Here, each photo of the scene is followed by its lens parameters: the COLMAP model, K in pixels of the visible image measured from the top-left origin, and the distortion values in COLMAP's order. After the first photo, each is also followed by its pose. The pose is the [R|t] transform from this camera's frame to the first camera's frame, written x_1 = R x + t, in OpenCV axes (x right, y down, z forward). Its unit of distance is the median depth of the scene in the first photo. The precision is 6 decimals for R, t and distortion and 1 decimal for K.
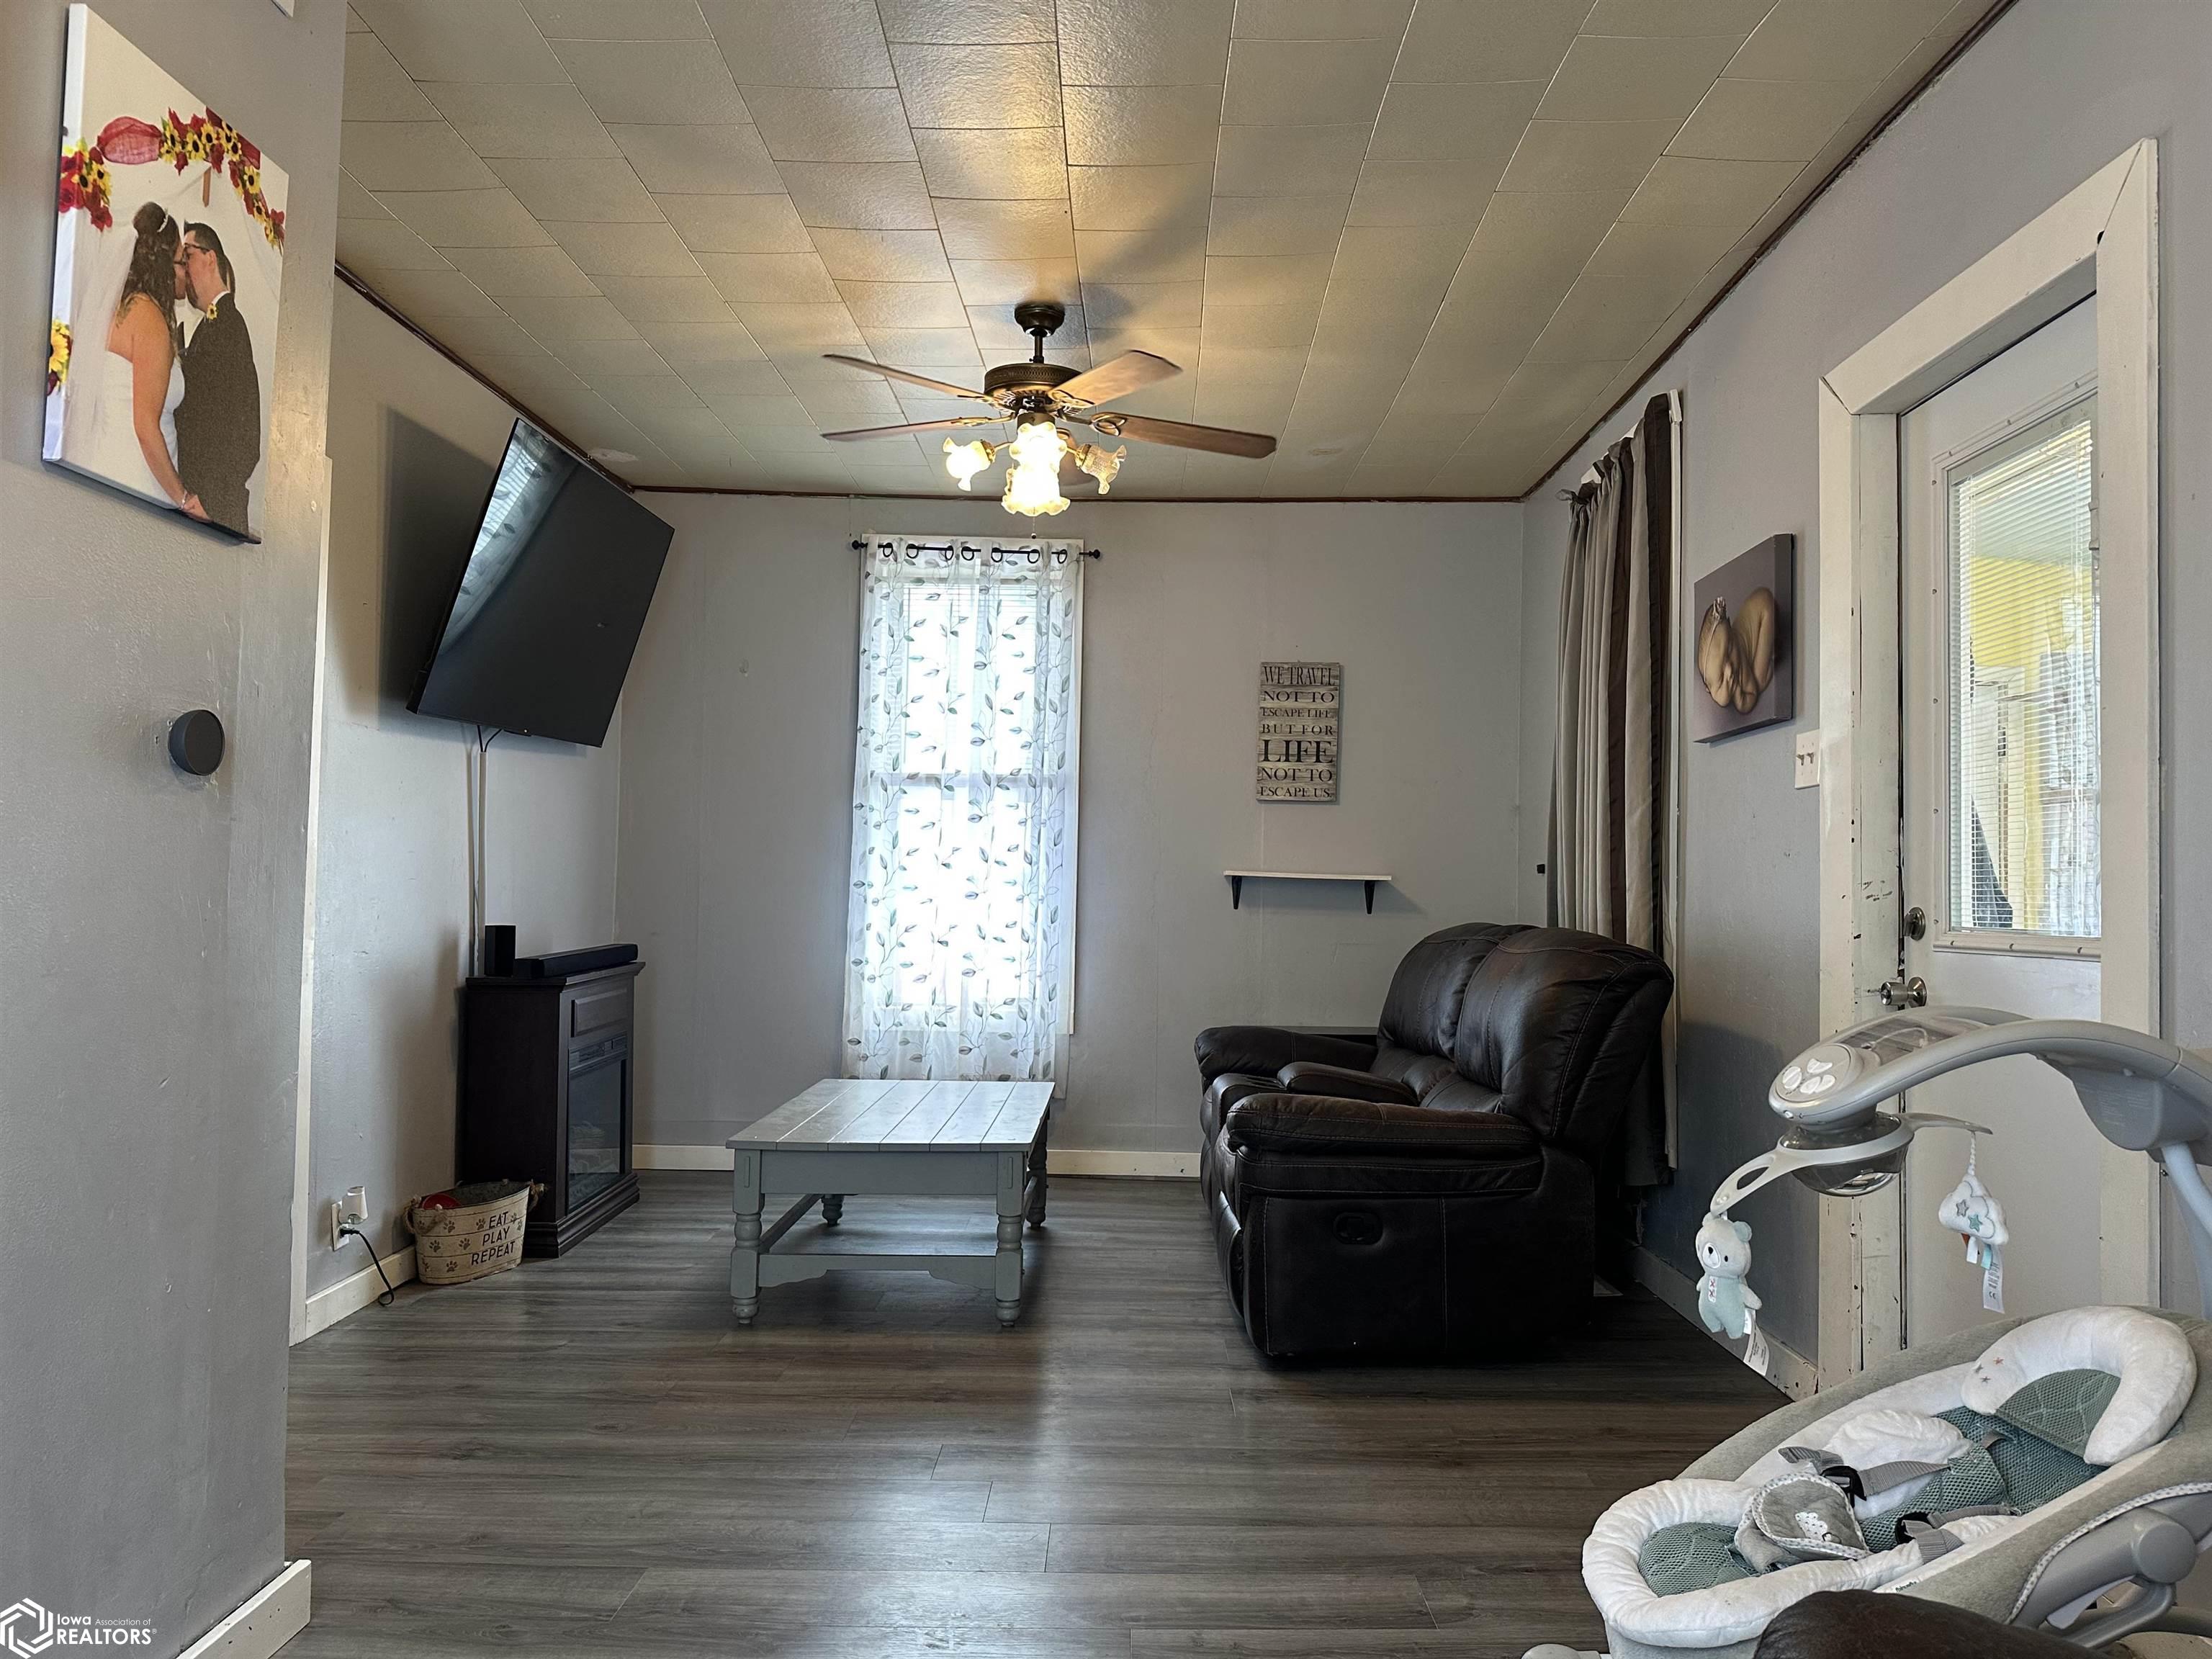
lens RADIAL K [[1575.7, 0, 1108.3], [0, 1575.7, 830.9], [0, 0, 1]] dist [0.039395, 0.000293]
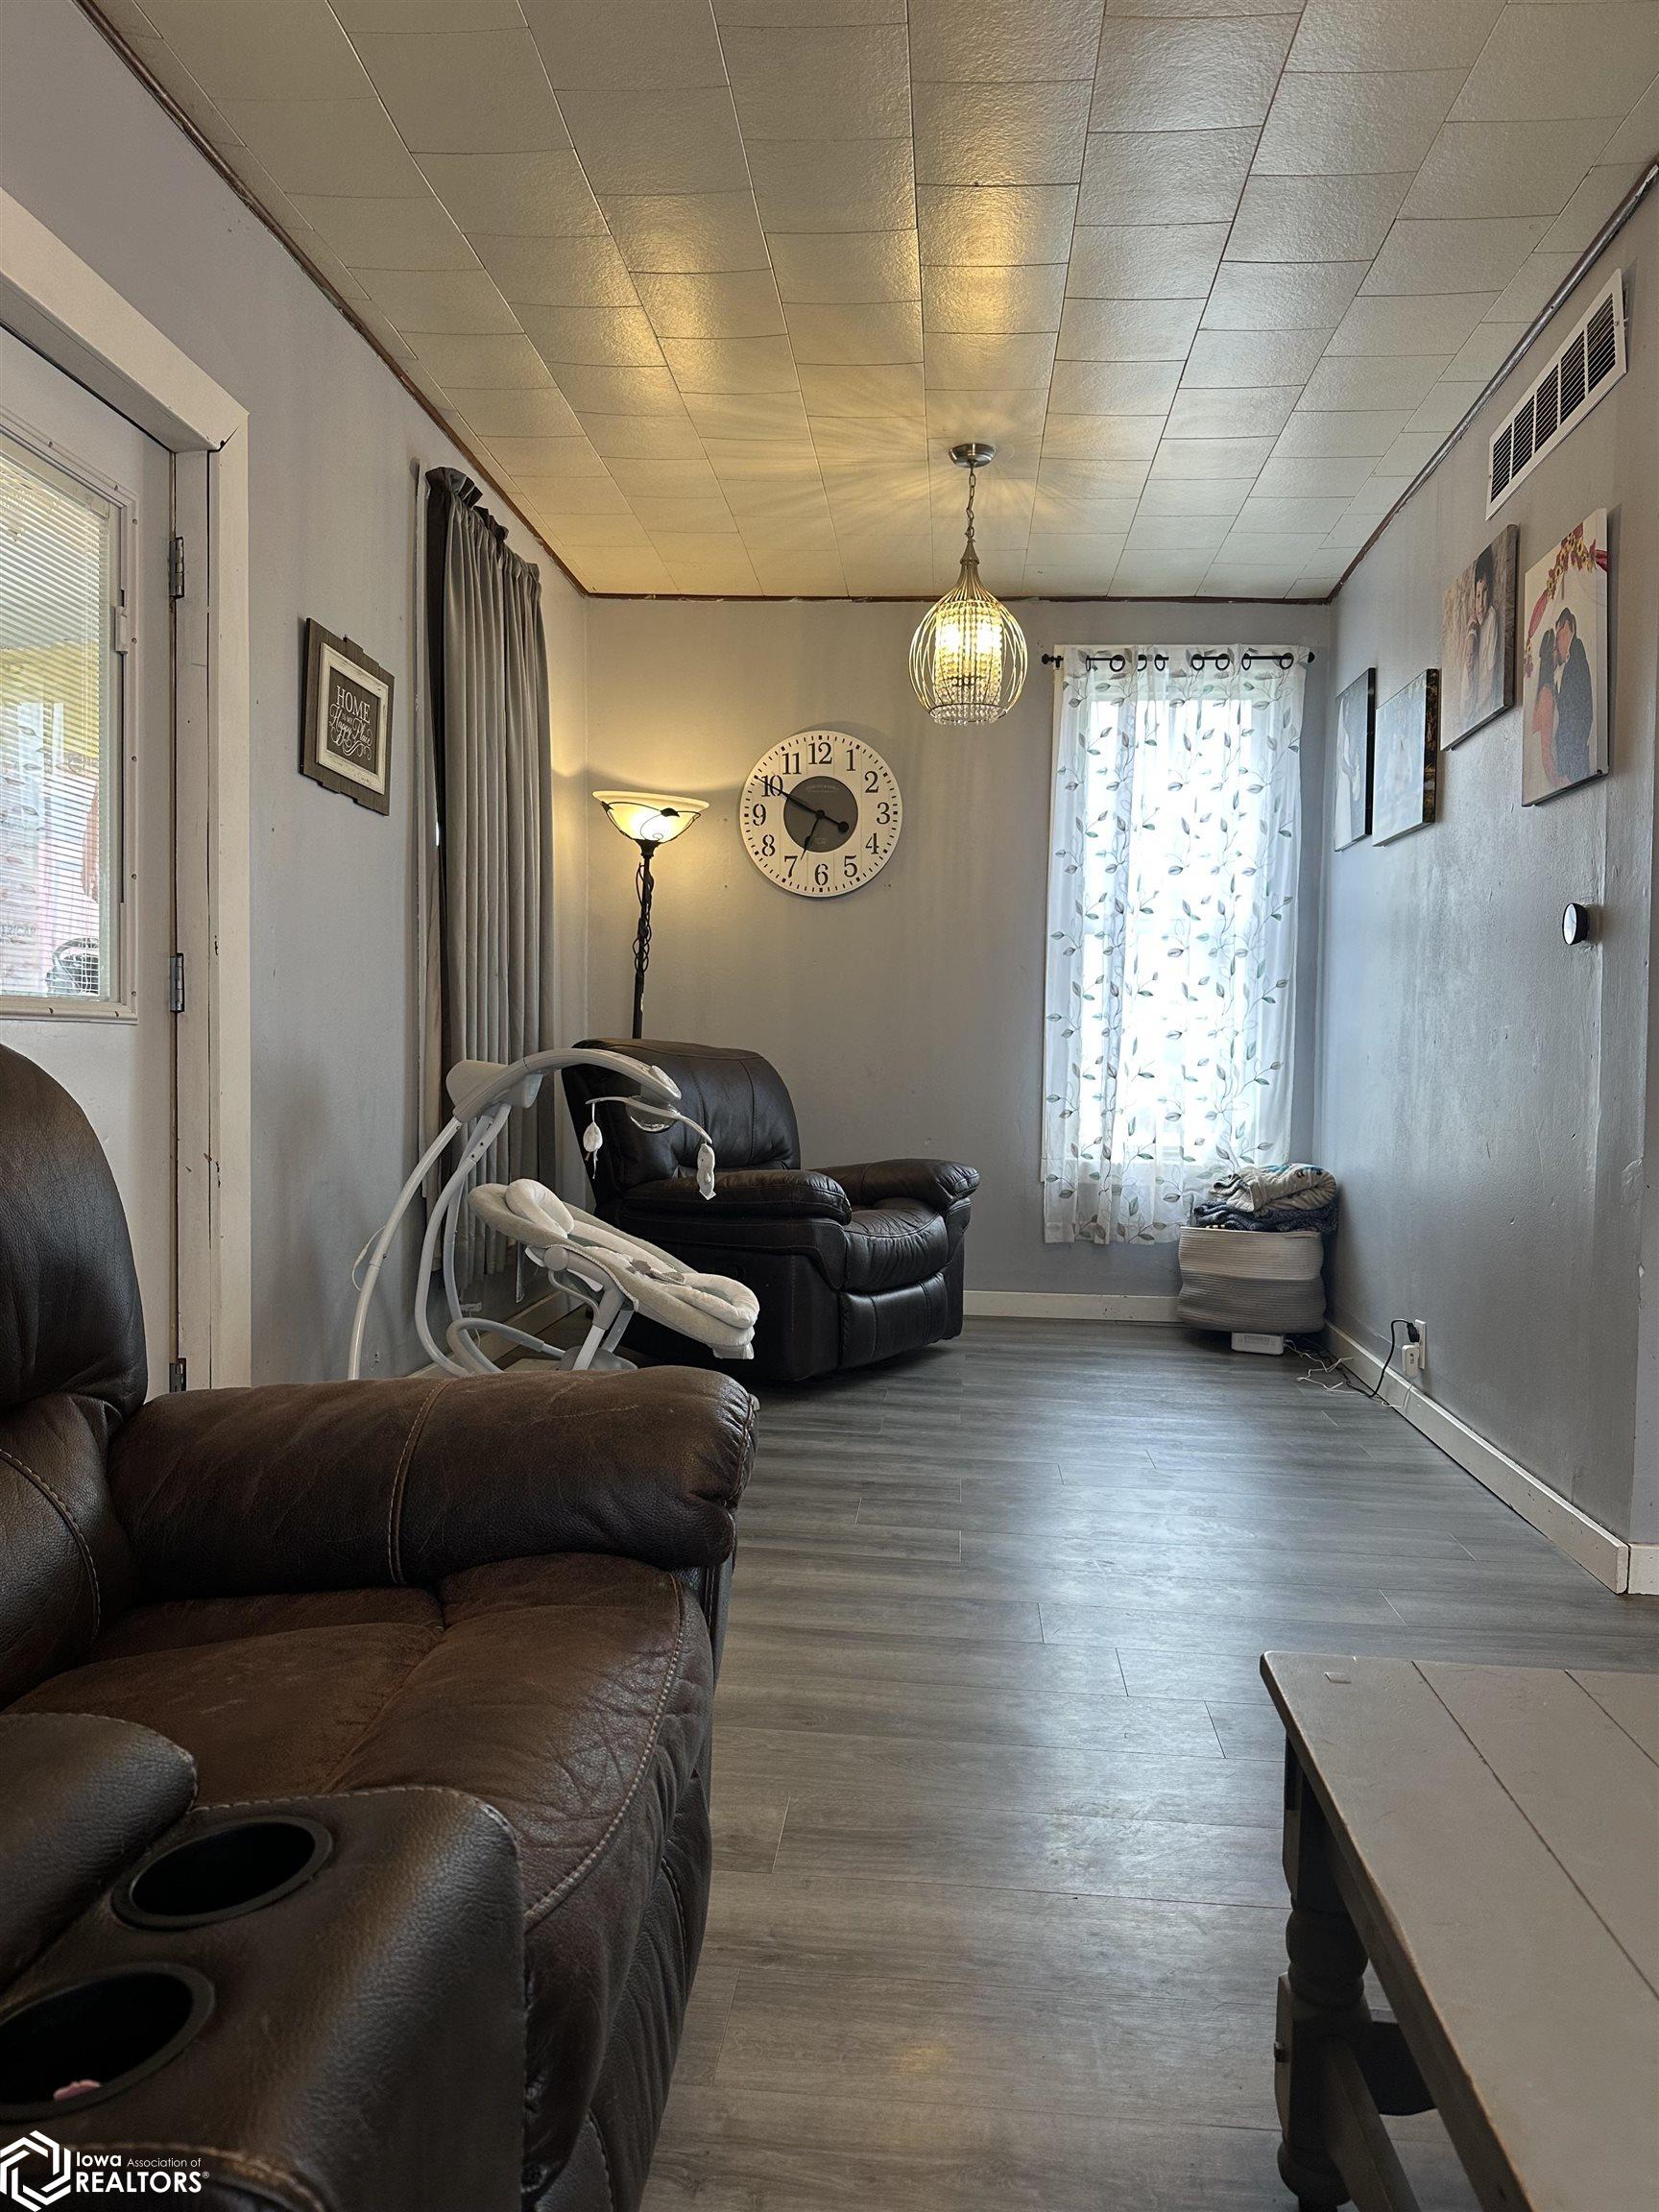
lens RADIAL K [[1575.7, 0, 831.5], [0, 1575.7, 1111.1], [0, 0, 1]] dist [0.039395, 0.000293]
pose [[-0.996681, -0.036508, 0.072757, 0.036679], [-0.036768, 0.999321, -0.002241, 0.133028], [-0.072626, -0.004909, -0.997347, 2.179556]]
